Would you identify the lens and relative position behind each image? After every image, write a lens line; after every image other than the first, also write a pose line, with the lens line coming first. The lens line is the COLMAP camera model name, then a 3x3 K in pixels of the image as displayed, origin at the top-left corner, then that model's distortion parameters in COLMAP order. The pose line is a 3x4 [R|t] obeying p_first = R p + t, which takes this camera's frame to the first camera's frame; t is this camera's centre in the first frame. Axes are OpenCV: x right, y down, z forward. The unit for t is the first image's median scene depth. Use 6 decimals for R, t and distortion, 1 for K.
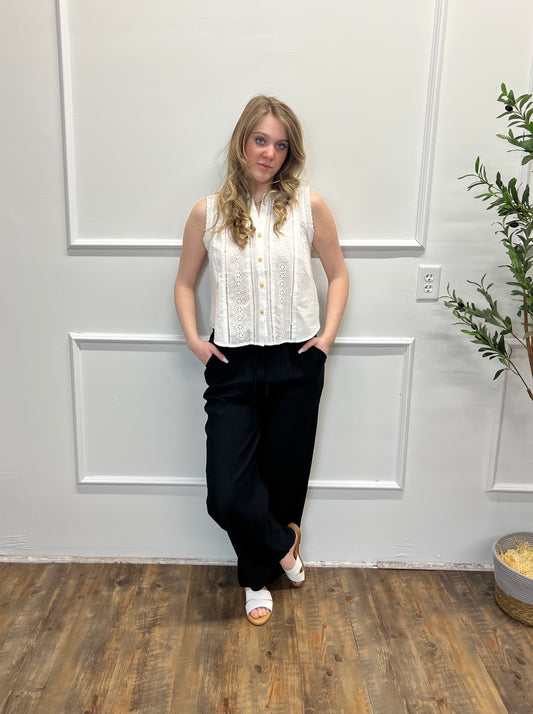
lens RADIAL K [[570.4, 0, 235.4], [0, 570.4, 321.3], [0, 0, 1]] dist [-0.002311, -0.008357]
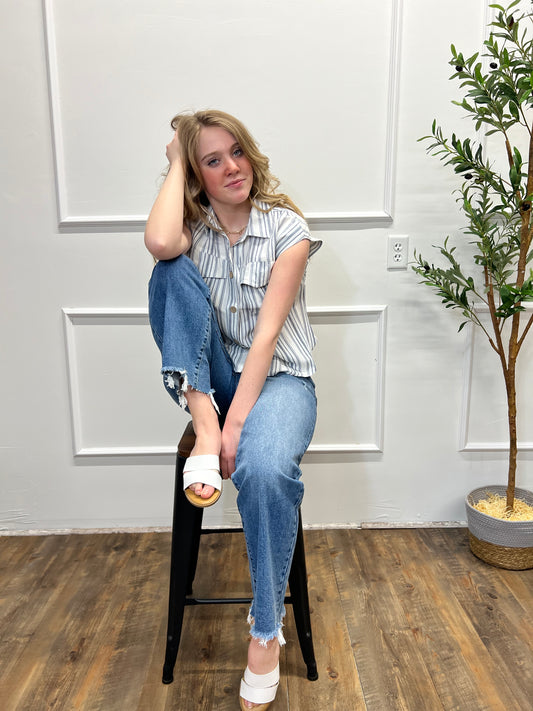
lens RADIAL K [[517.5, 0, 266.9], [0, 517.5, 357.5], [0, 0, 1]] dist [0.001884, -0.015492]
pose [[0.999247, -0.023736, 0.030680, 0.057763], [0.024570, 0.999331, -0.027105, 0.153310], [-0.030016, 0.027838, 0.999162, 0.036447]]
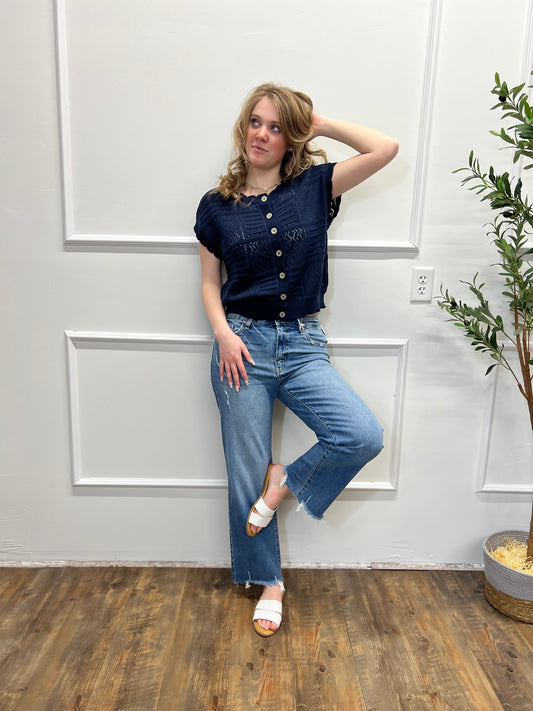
lens RADIAL K [[517.5, 0, 270.3], [0, 517.5, 359.4], [0, 0, 1]] dist [0.001884, -0.015492]
pose [[0.998803, 0.009653, 0.047961, 0.023721], [-0.008869, 0.999824, -0.016532, 0.085281], [-0.048112, 0.016087, 0.998712, 0.089461]]
